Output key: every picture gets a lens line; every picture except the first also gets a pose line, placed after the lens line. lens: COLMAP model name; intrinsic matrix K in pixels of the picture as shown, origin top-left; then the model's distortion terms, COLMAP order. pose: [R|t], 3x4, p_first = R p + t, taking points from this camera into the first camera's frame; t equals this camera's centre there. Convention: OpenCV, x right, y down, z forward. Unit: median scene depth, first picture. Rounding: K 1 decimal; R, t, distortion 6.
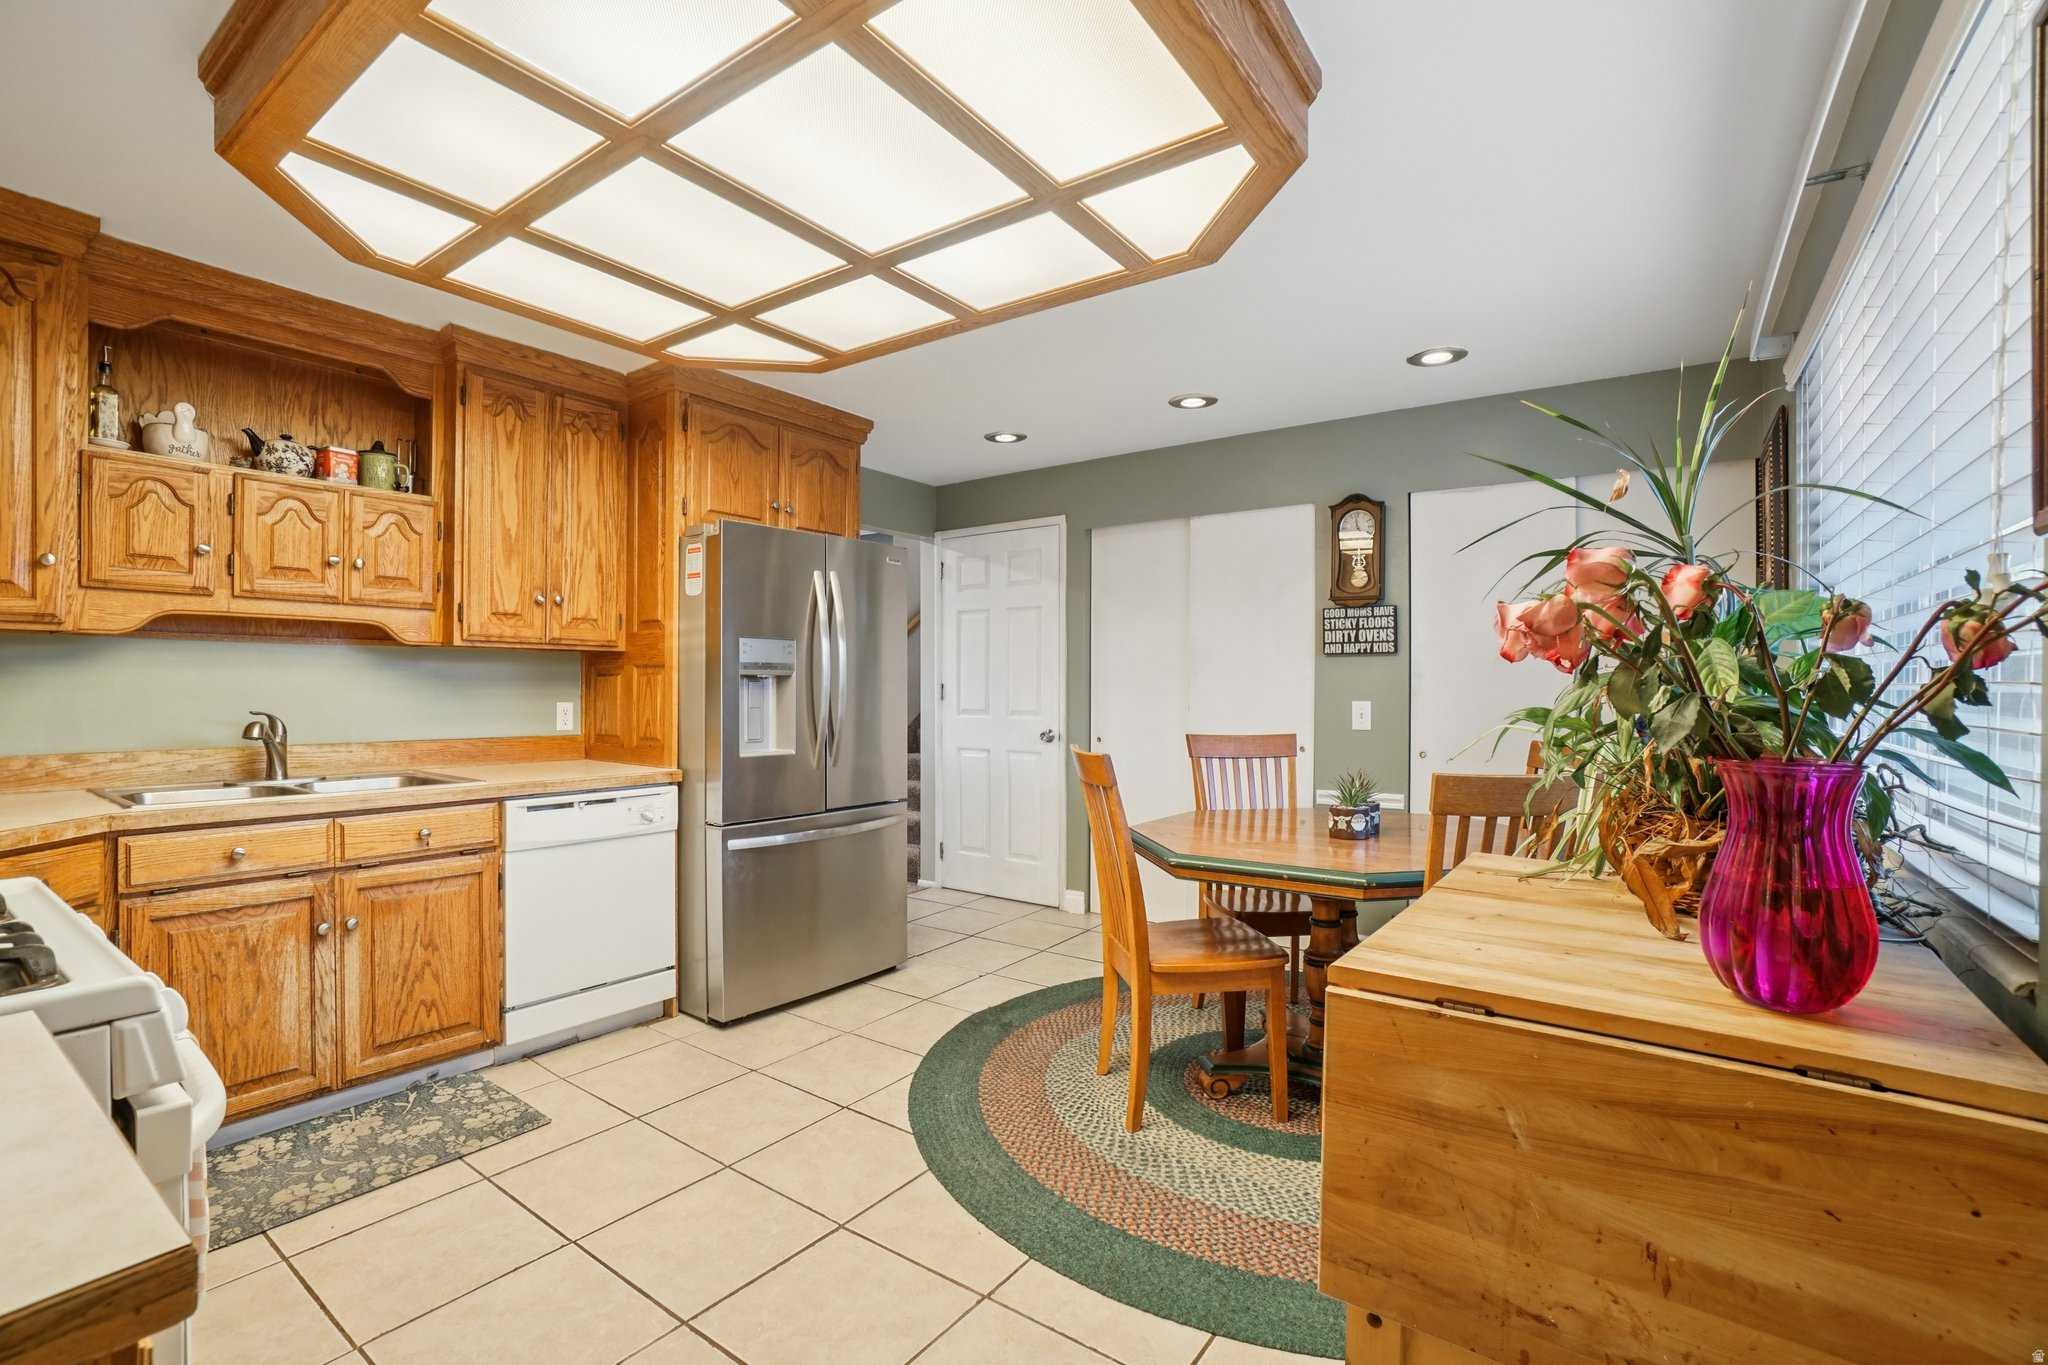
lens RADIAL K [[892.7, 0, 1007.9], [0, 892.7, 688.1], [0, 0, 1]] dist [-0.030254, 0.000923]
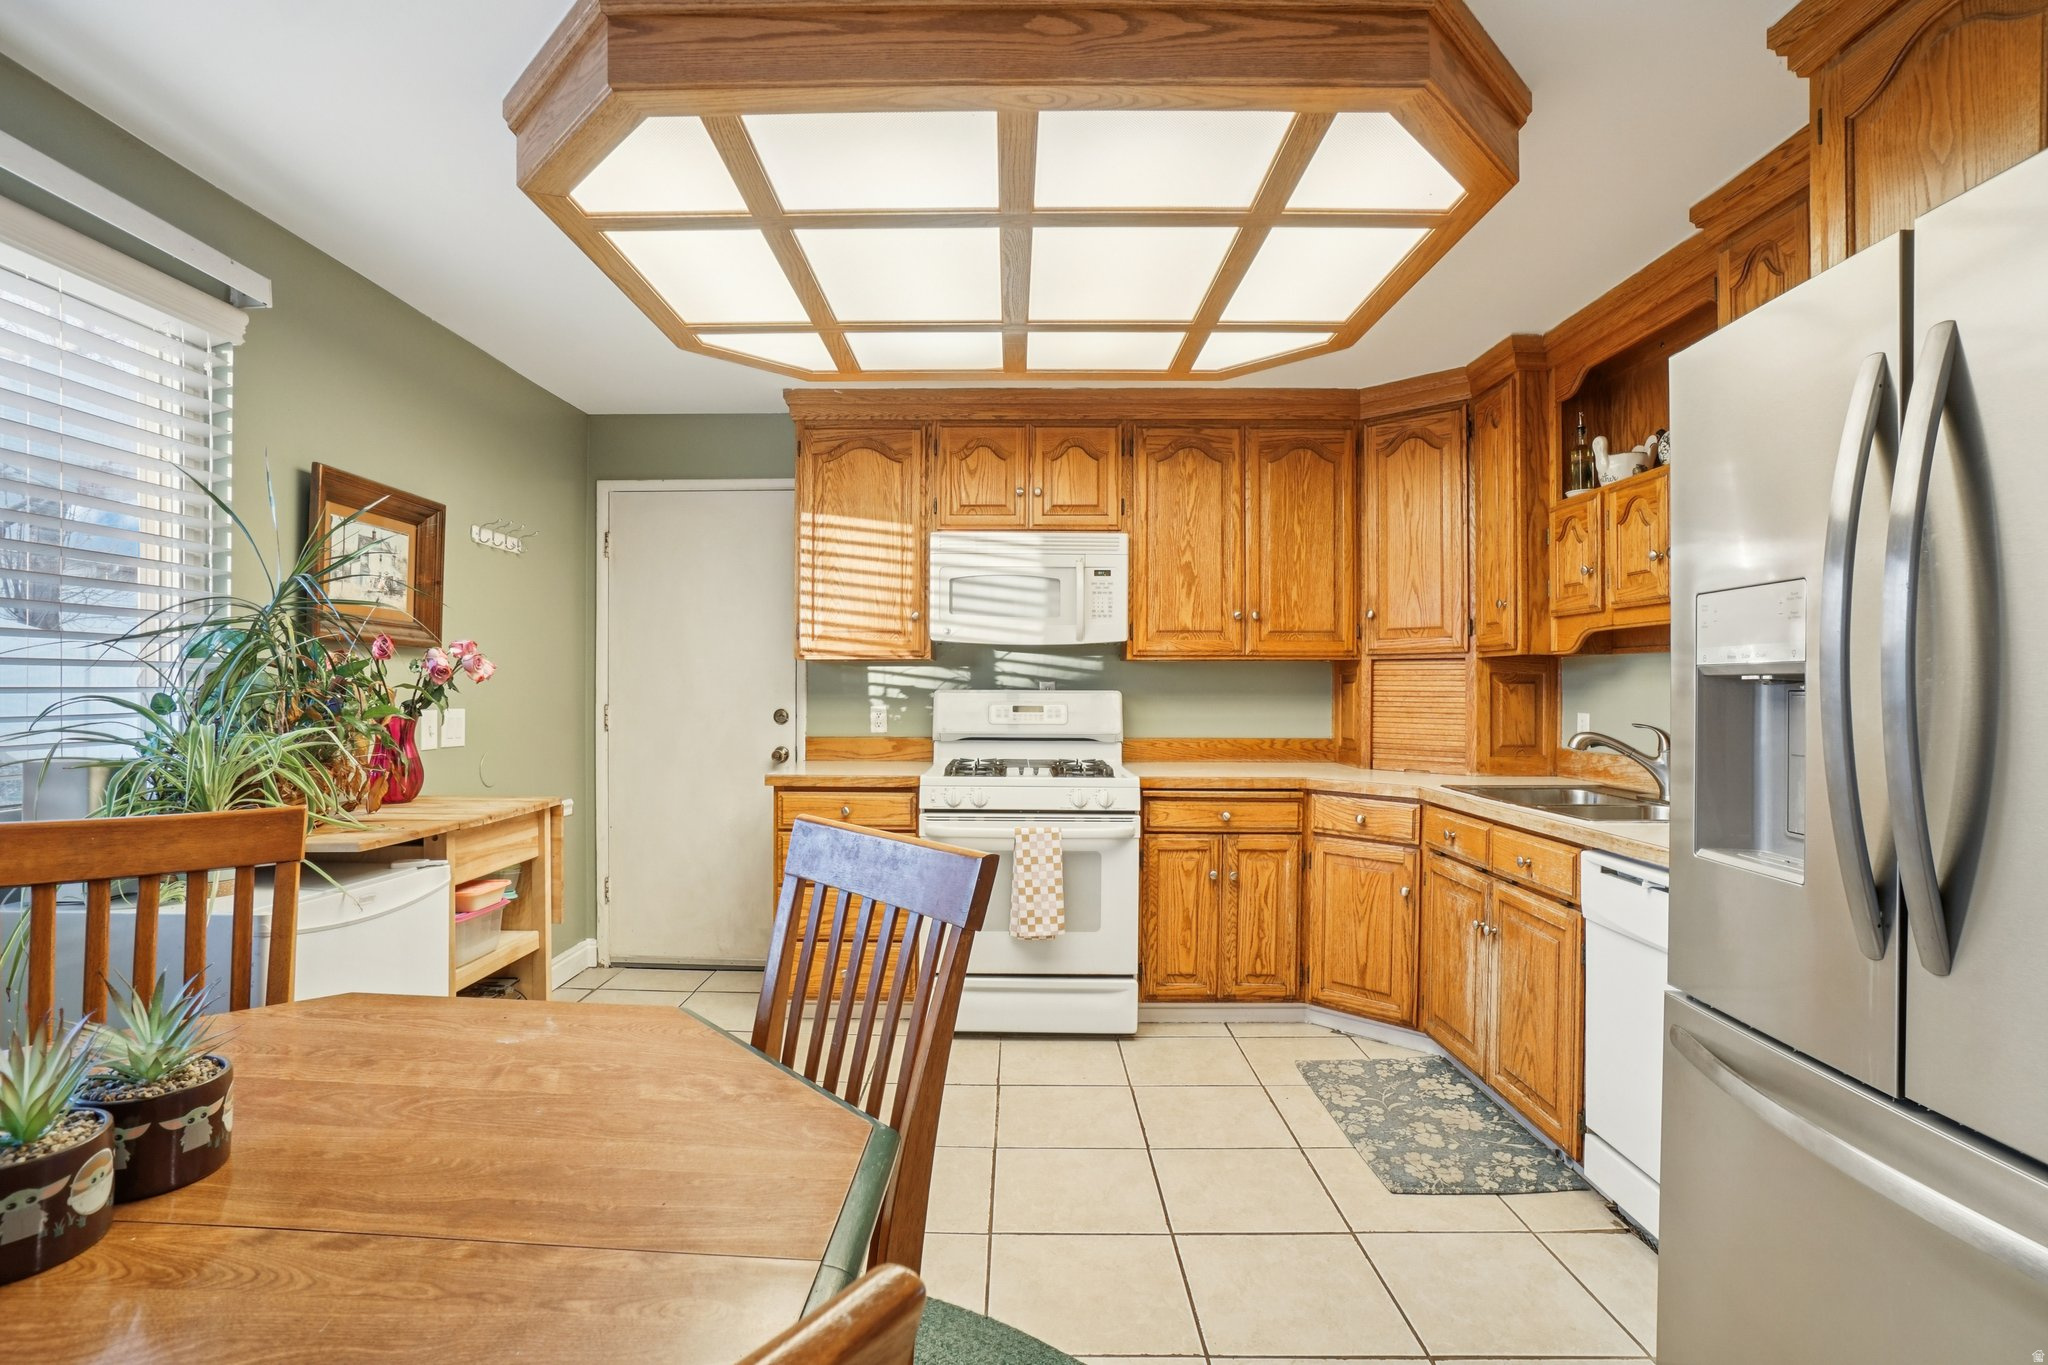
lens RADIAL K [[984.4, 0, 1003.0], [0, 984.4, 685.0], [0, 0, 1]] dist [-0.038221, 0.000327]
pose [[-0.824398, -0.009076, -0.565938, 0.366701], [-0.006528, 0.999957, -0.006528, -0.006228], [0.565973, -0.001687, -0.824422, 1.634818]]
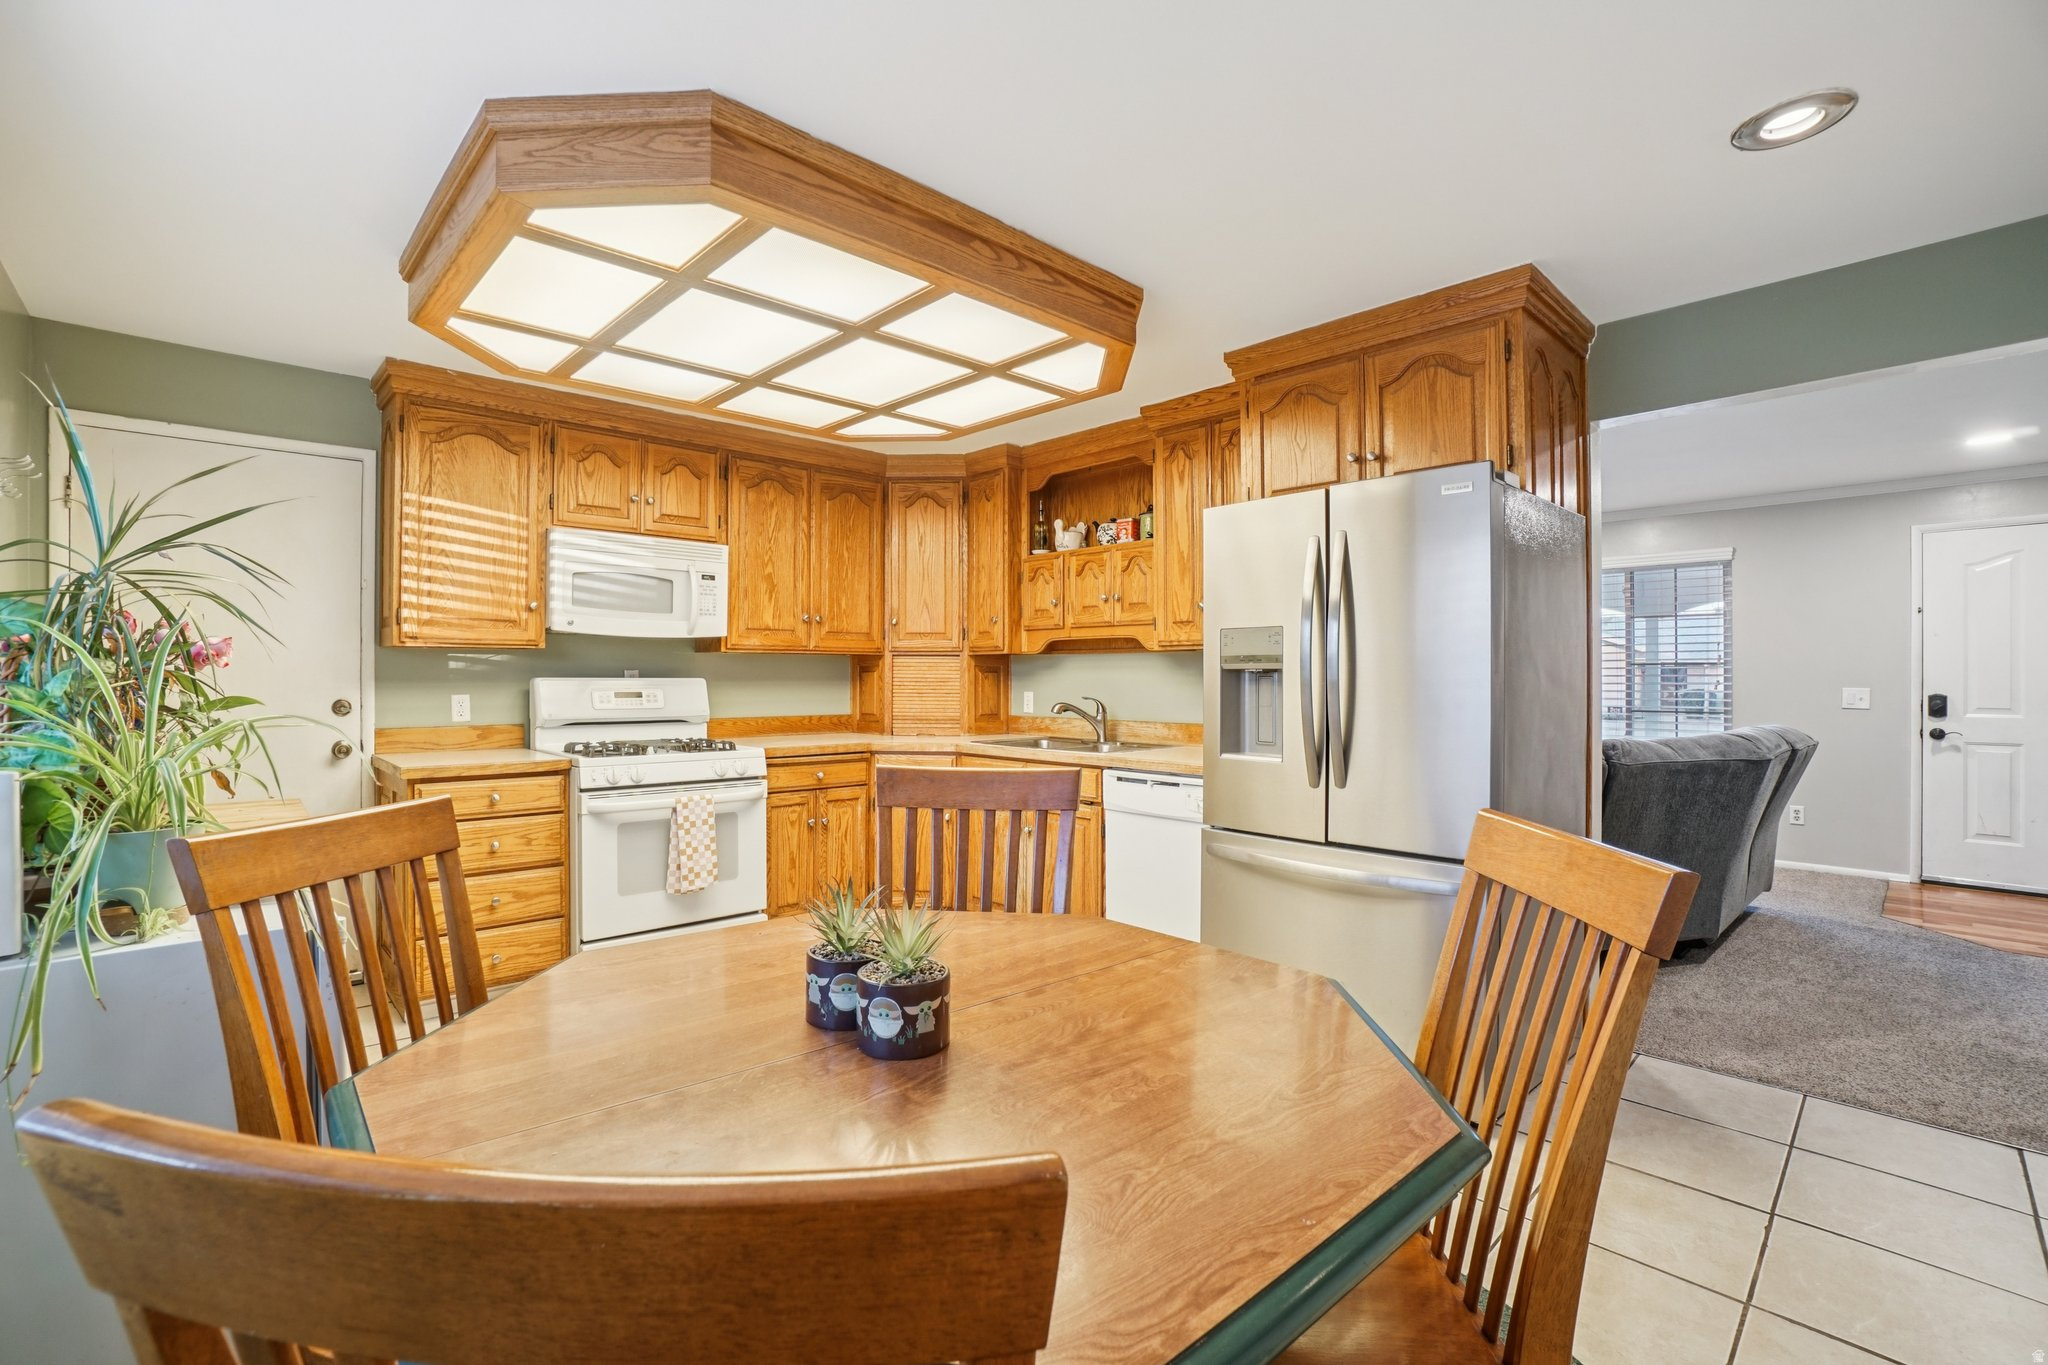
lens RADIAL K [[927.5, 0, 1011.6], [0, 927.5, 675.1], [0, 0, 1]] dist [-0.036412, 0.000343]
pose [[-0.196333, -0.007210, -0.980511, 0.935342], [-0.001304, 0.999974, -0.007092, -0.002562], [0.980536, -0.000114, -0.196337, 1.320492]]
